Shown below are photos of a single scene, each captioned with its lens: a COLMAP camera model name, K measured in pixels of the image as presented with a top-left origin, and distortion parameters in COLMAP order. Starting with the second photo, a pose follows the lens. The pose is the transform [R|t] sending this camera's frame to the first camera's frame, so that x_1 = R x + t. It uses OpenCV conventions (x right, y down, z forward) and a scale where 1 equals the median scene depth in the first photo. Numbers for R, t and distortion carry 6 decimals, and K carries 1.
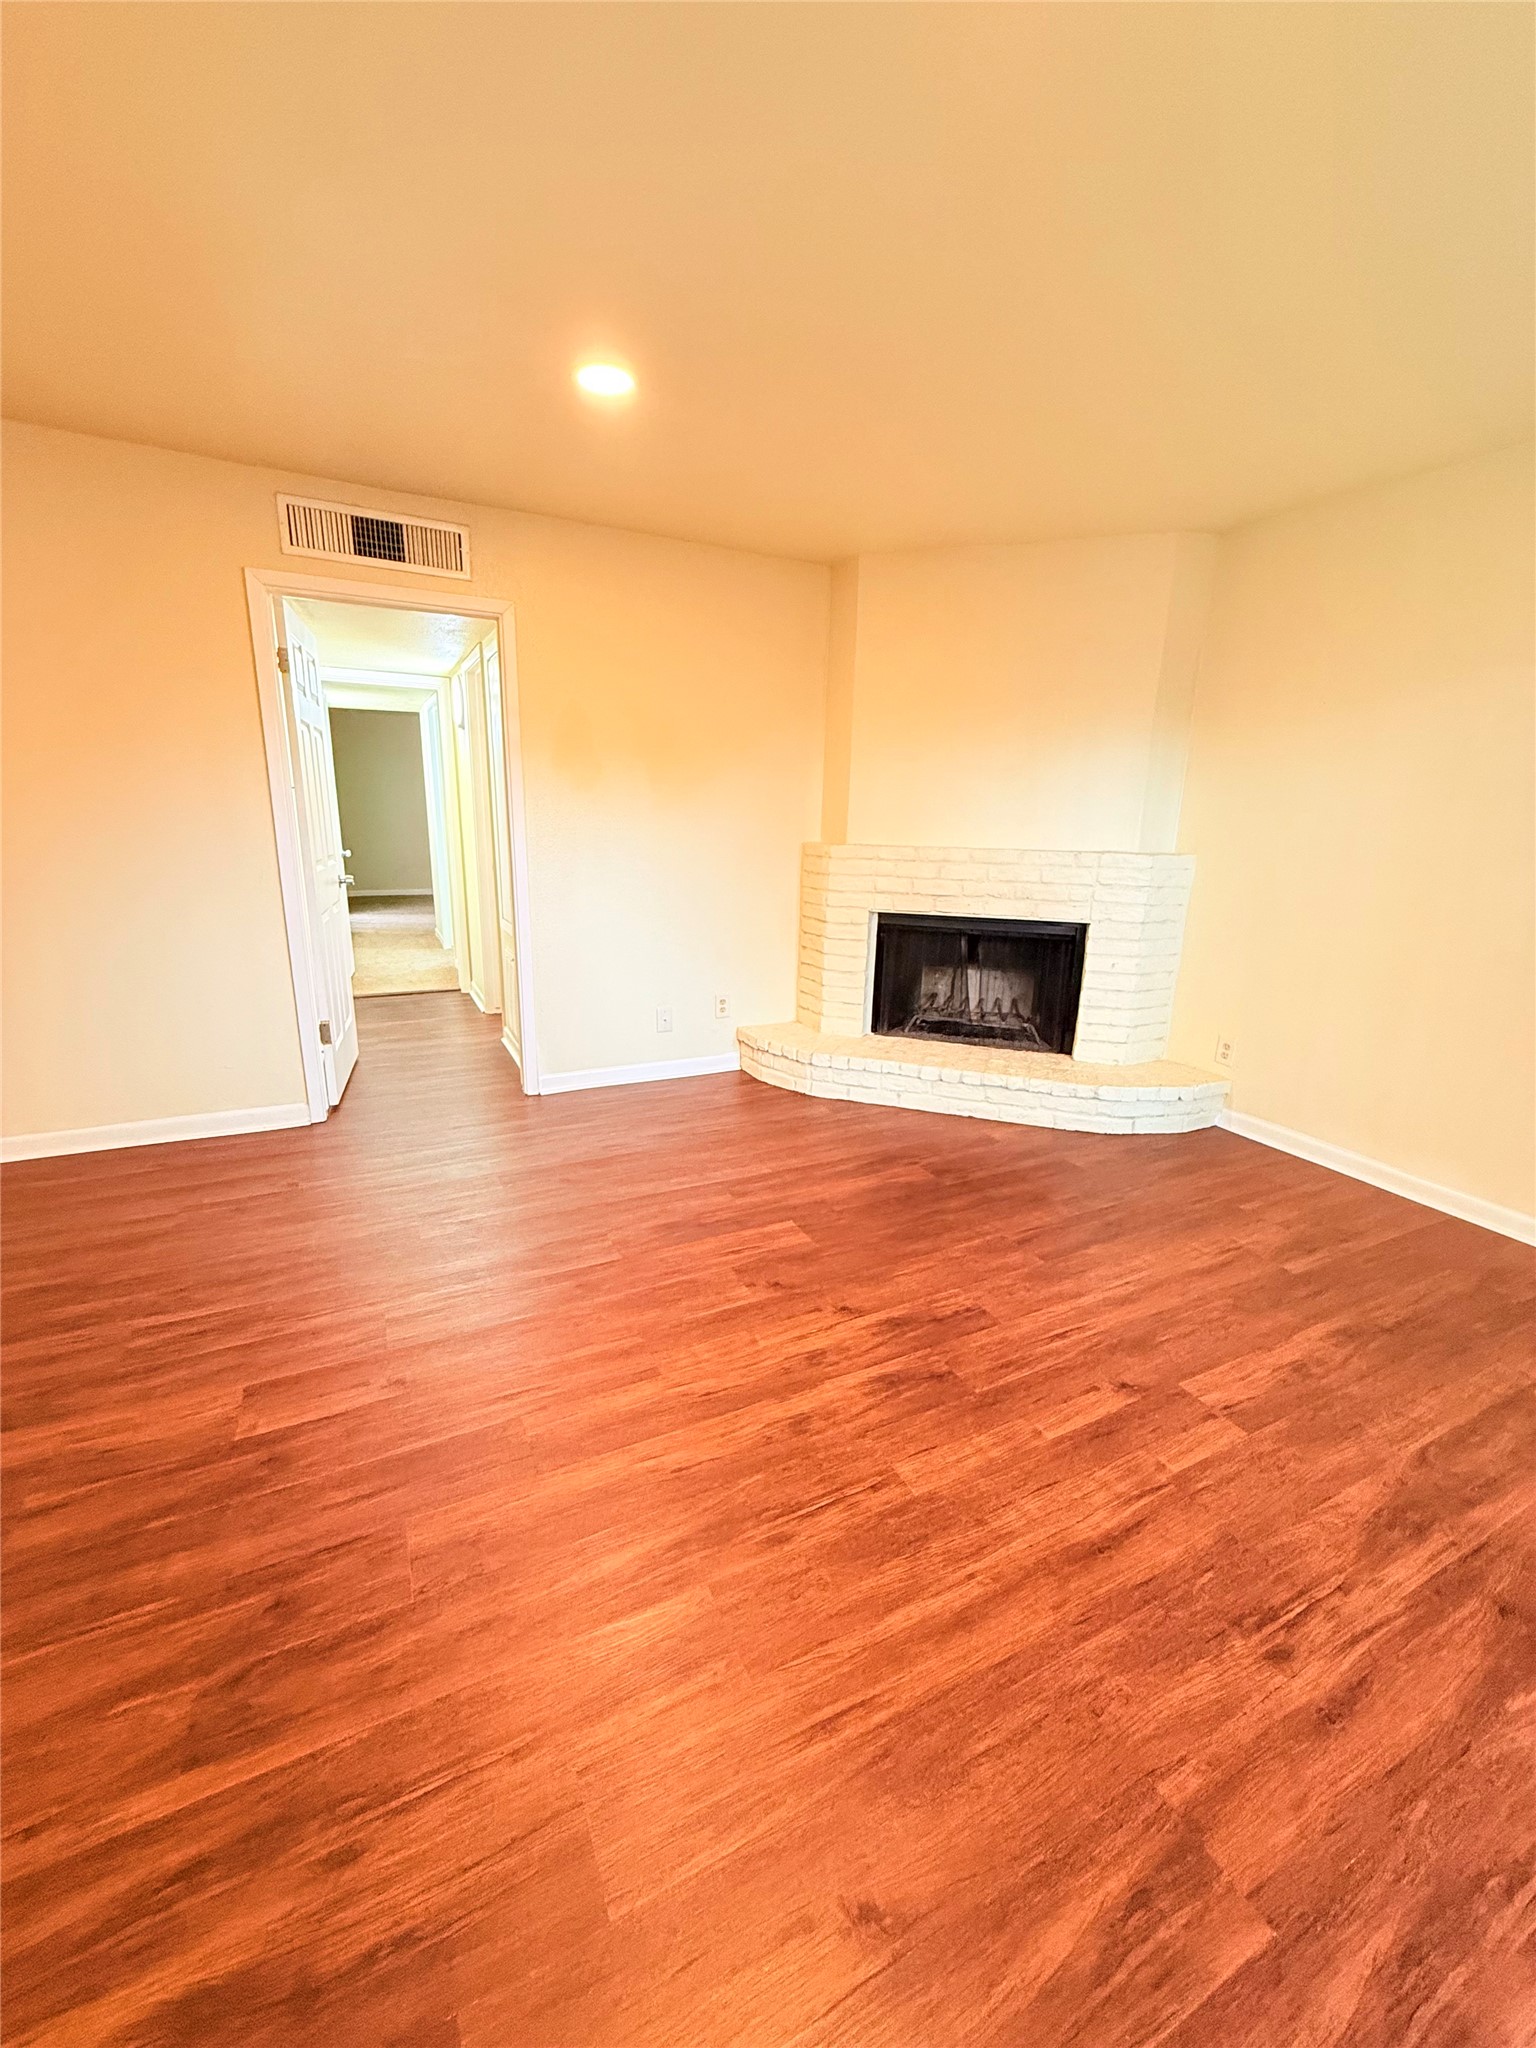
lens RADIAL K [[818.9, 0, 763.4], [0, 818.9, 1021.6], [0, 0, 1]] dist [-0.000188, 0.000377]
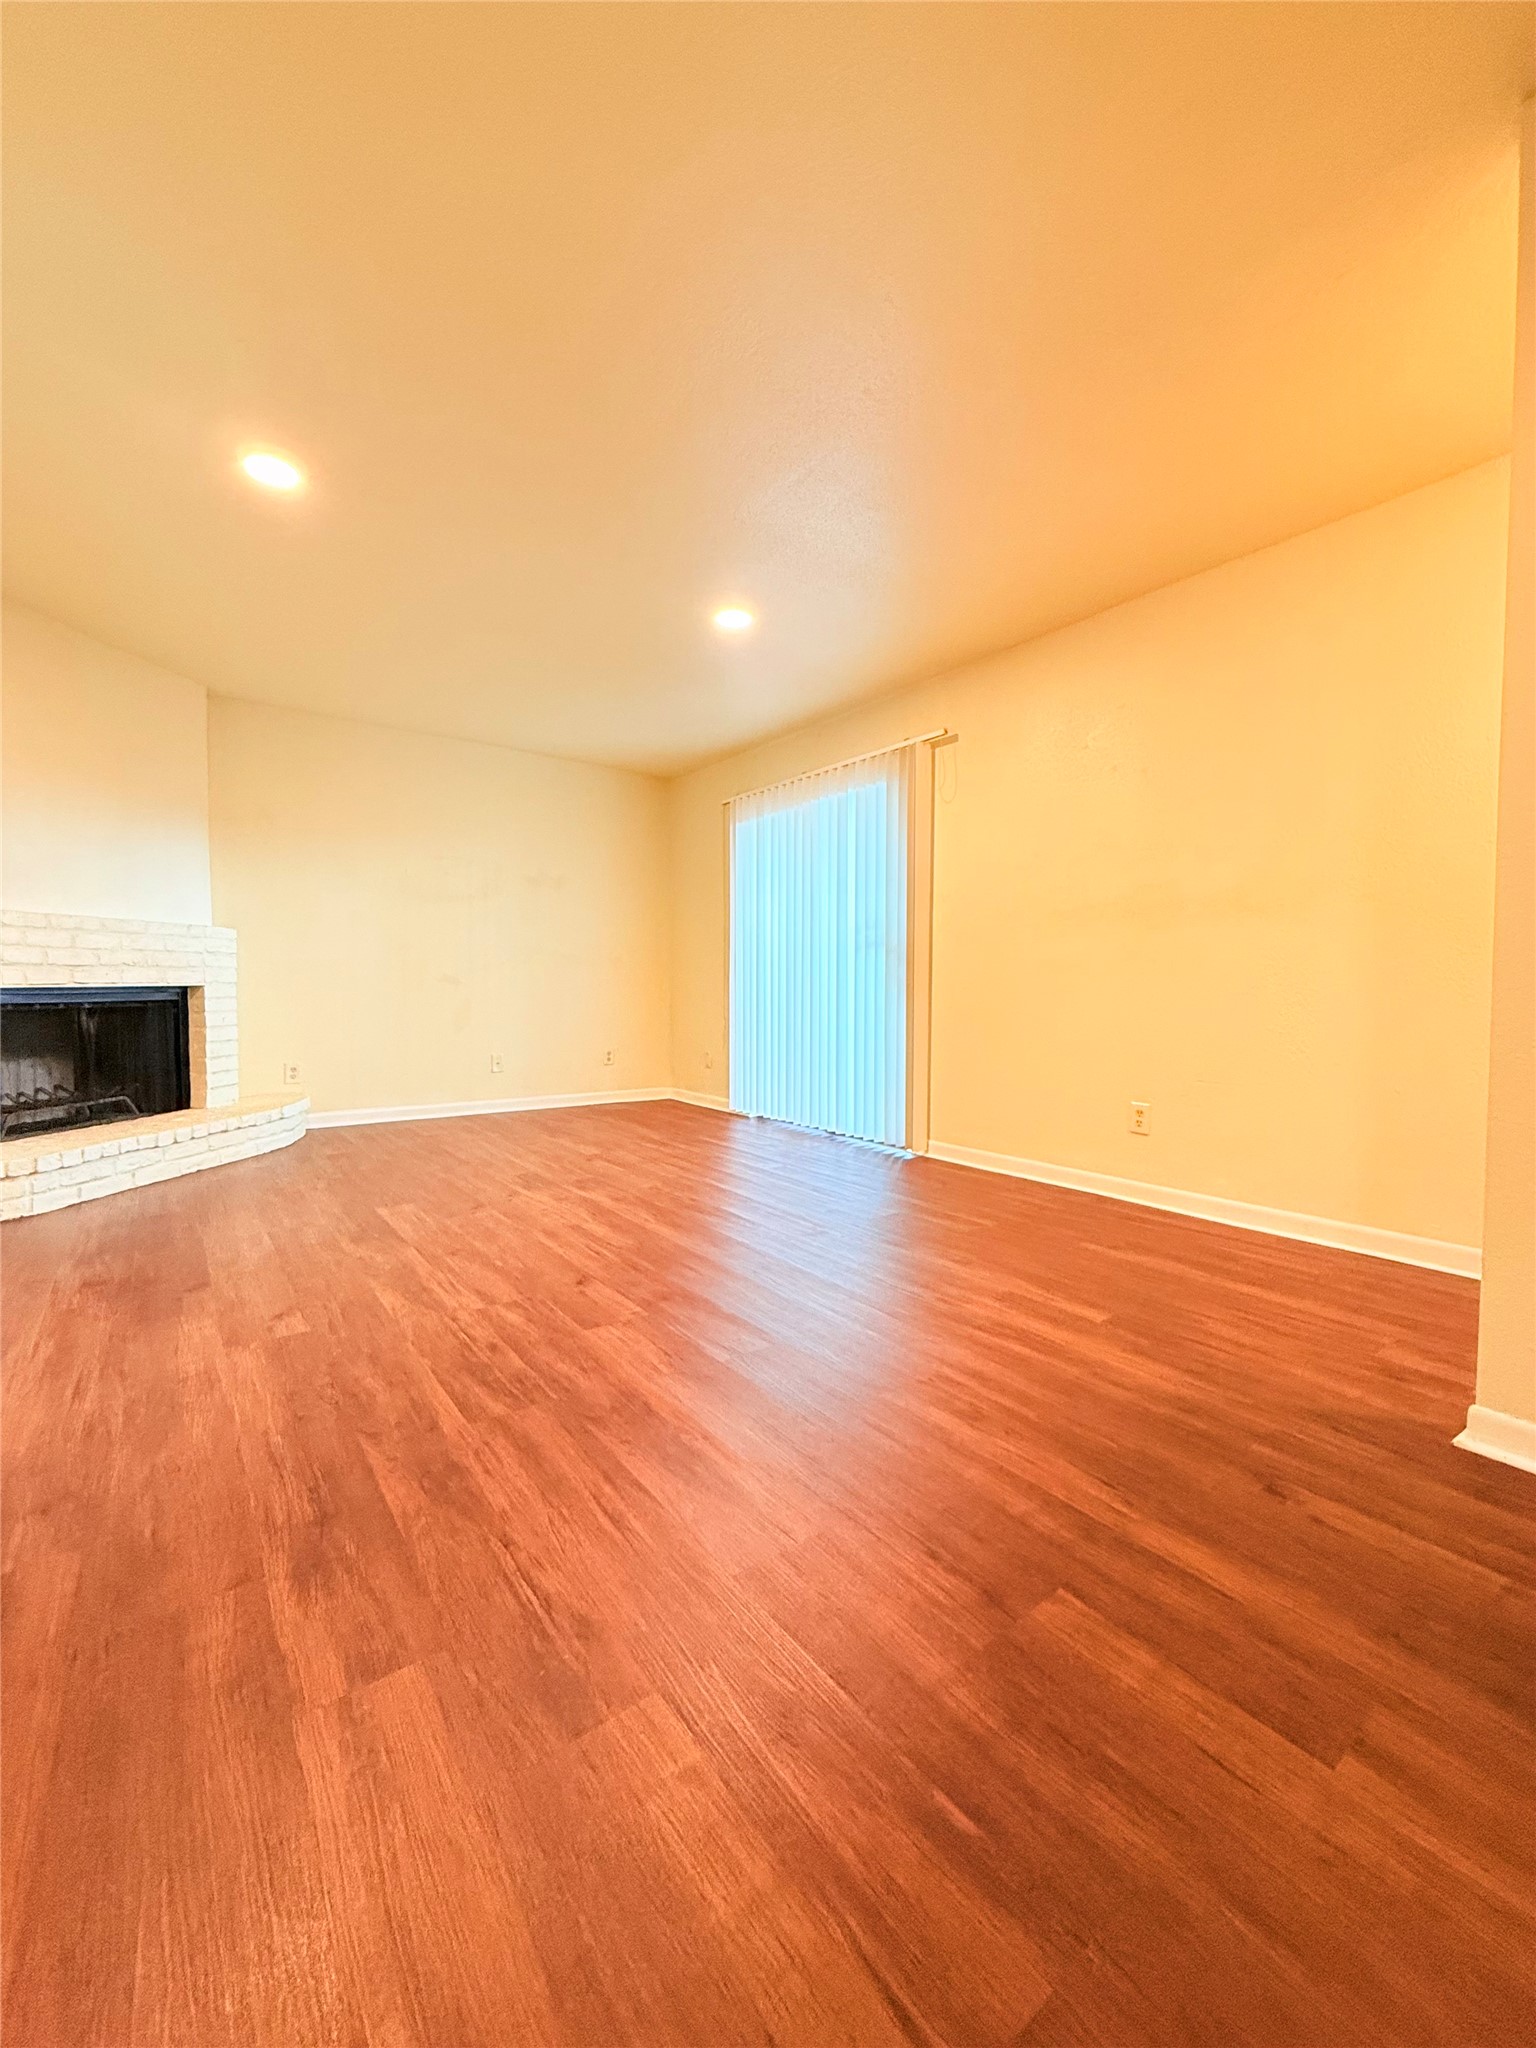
lens RADIAL K [[818.9, 0, 768.3], [0, 818.9, 1019.3], [0, 0, 1]] dist [-0.000188, 0.000377]
pose [[-0.176508, -0.064091, 0.982210, -0.951101], [0.239980, 0.964963, 0.106091, -0.005698], [-0.954596, 0.254437, -0.154944, 0.460703]]
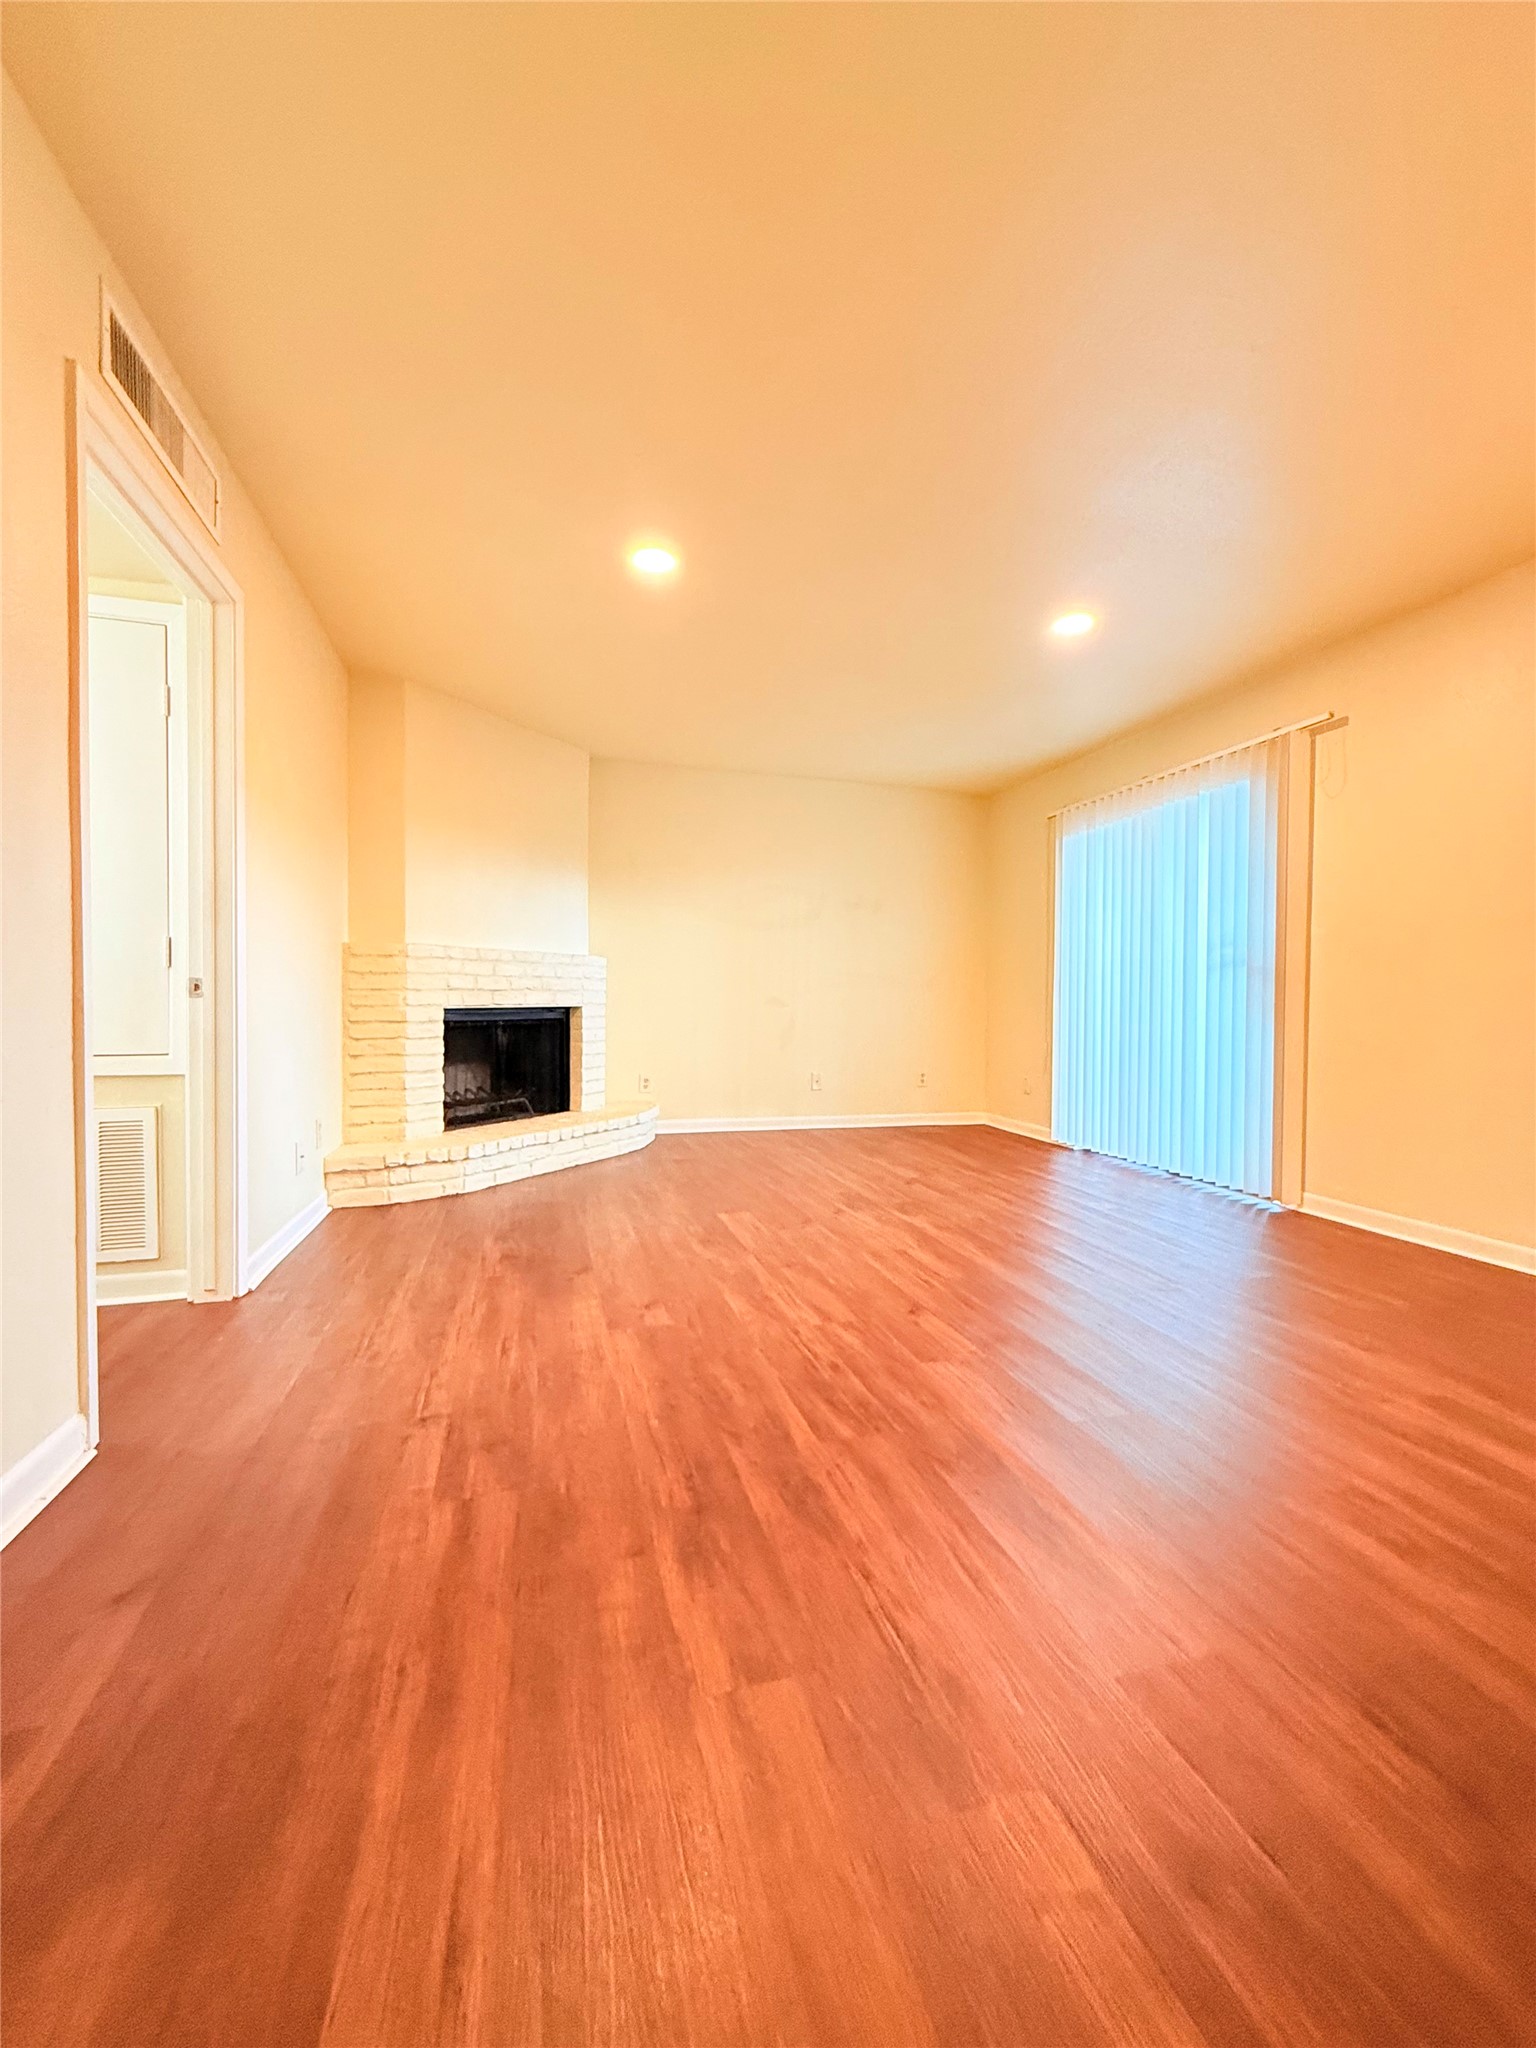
lens RADIAL K [[818.9, 0, 770.5], [0, 818.9, 1019.7], [0, 0, 1]] dist [-0.000188, 0.000377]
pose [[0.181517, -0.043013, 0.982447, -0.943925], [0.243513, 0.969894, -0.002528, -0.020740], [-0.952761, 0.239698, 0.186526, 0.488730]]
